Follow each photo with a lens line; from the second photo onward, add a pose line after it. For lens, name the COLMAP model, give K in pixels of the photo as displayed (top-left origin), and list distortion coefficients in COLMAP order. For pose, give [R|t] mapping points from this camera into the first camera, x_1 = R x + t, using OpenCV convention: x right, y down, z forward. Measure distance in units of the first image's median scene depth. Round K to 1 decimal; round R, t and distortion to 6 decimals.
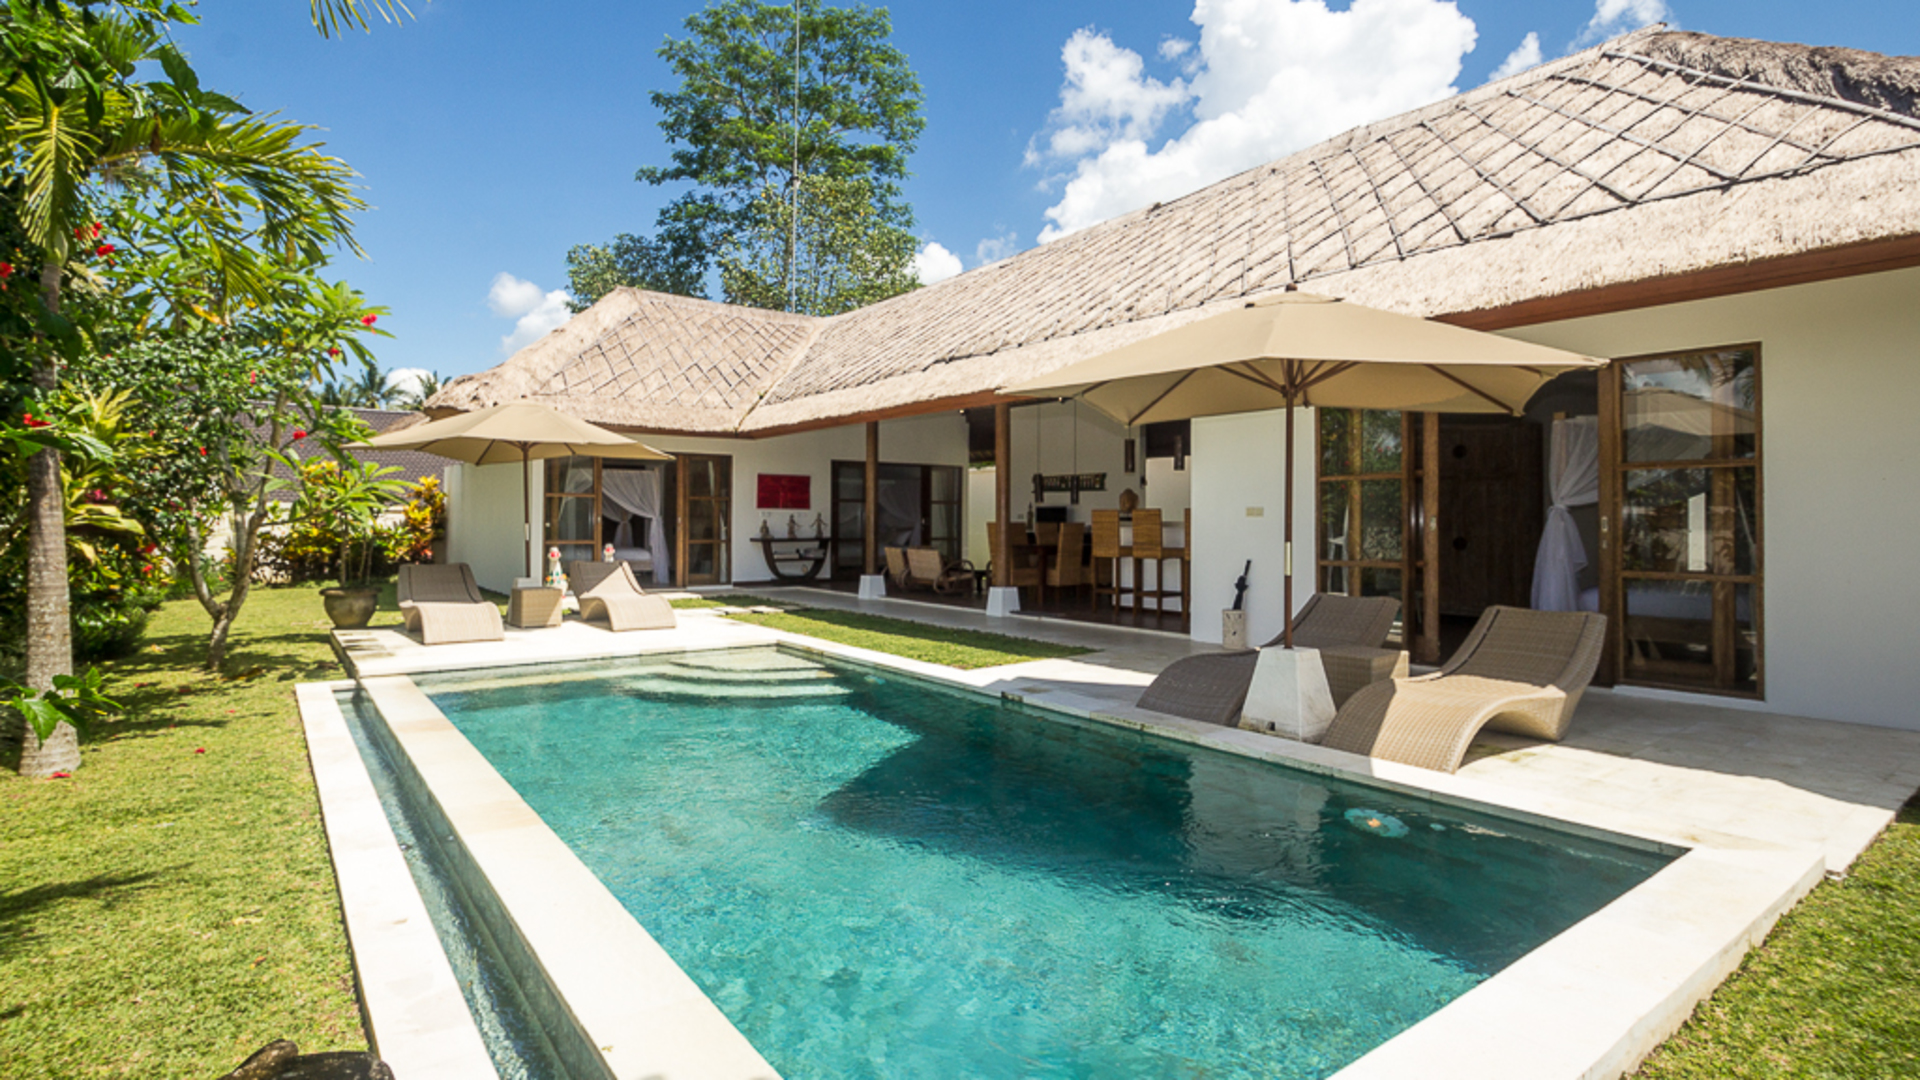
lens RADIAL K [[936.4, 0, 957.9], [0, 936.4, 533.8], [0, 0, 1]] dist [0.002100, -0.015564]
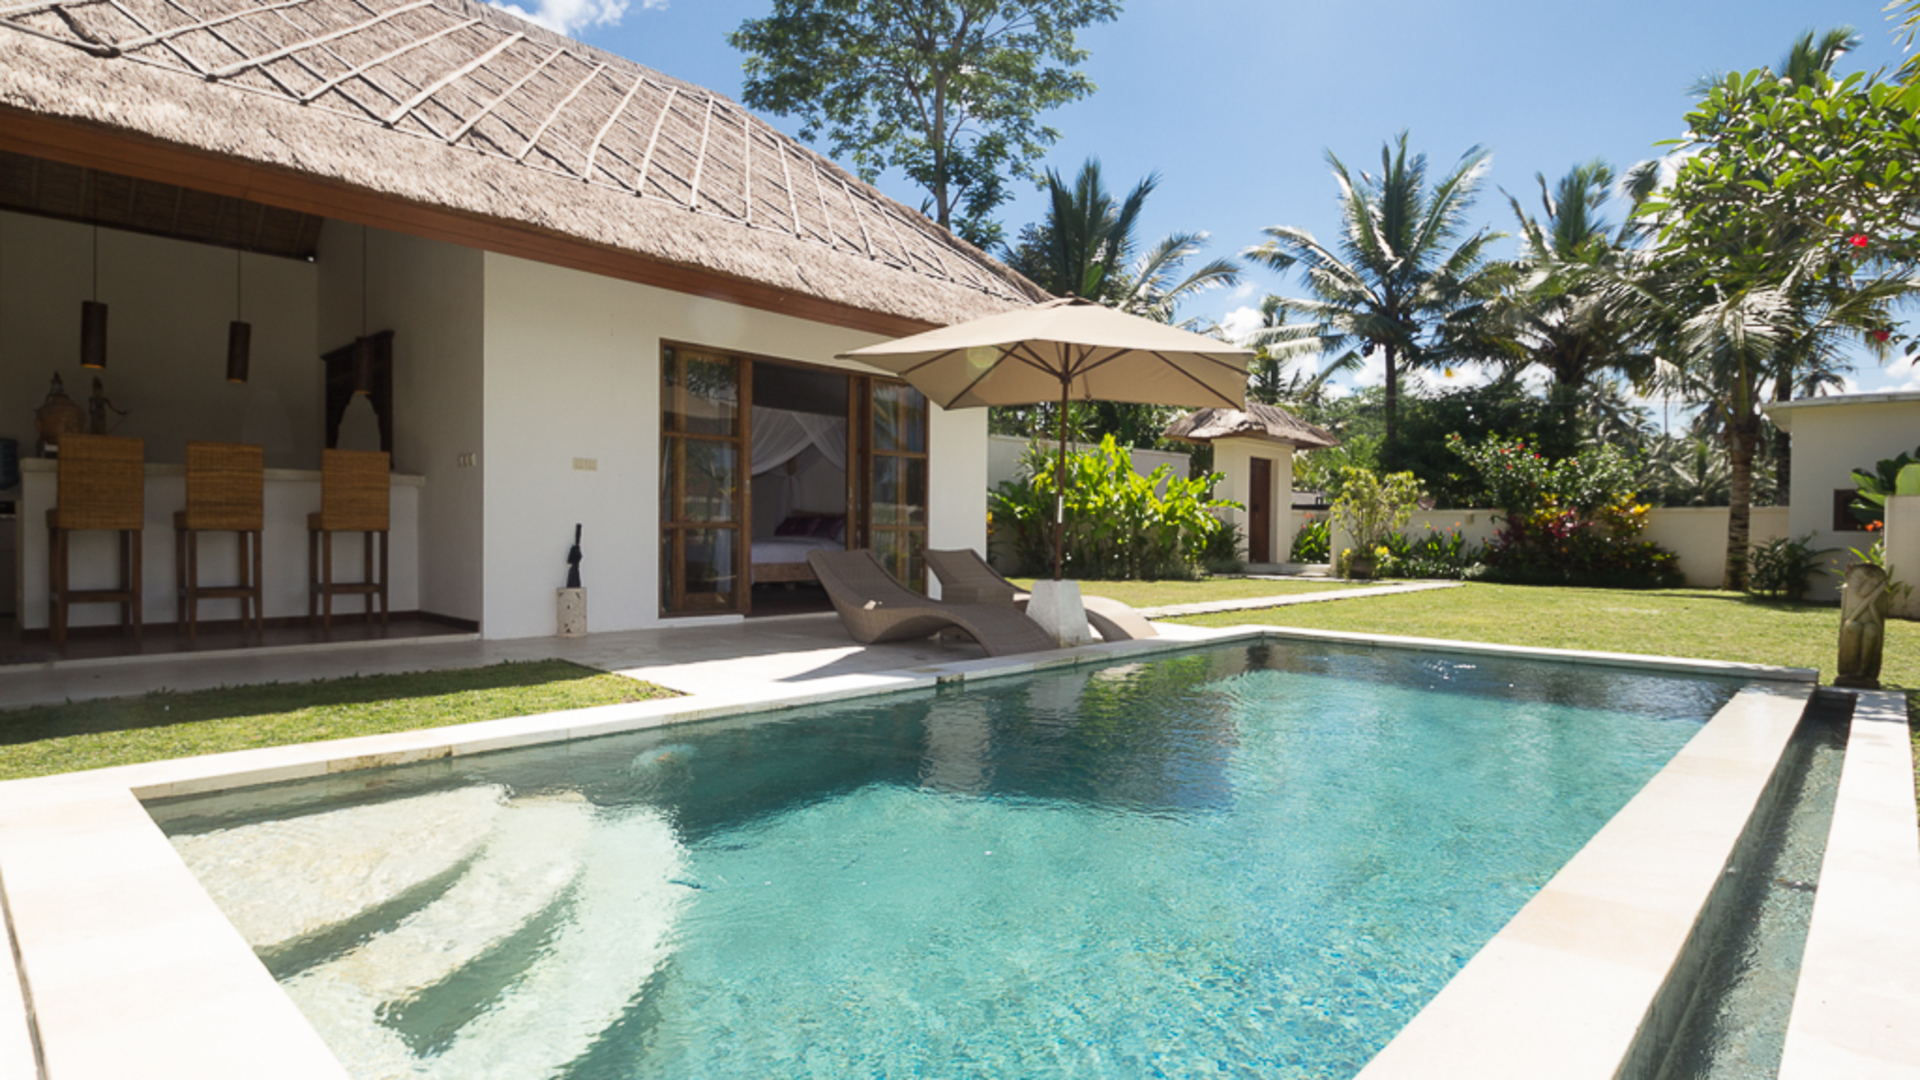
lens RADIAL K [[981.7, 0, 960.0], [0, 981.7, 540.0], [0, 0, 1]] dist [-0.000428, -0.000100]
pose [[-0.169249, -0.013471, 0.985481, -0.580666], [0.000637, 0.999905, 0.013777, 0.031145], [-0.985573, 0.002959, -0.169224, 0.843729]]
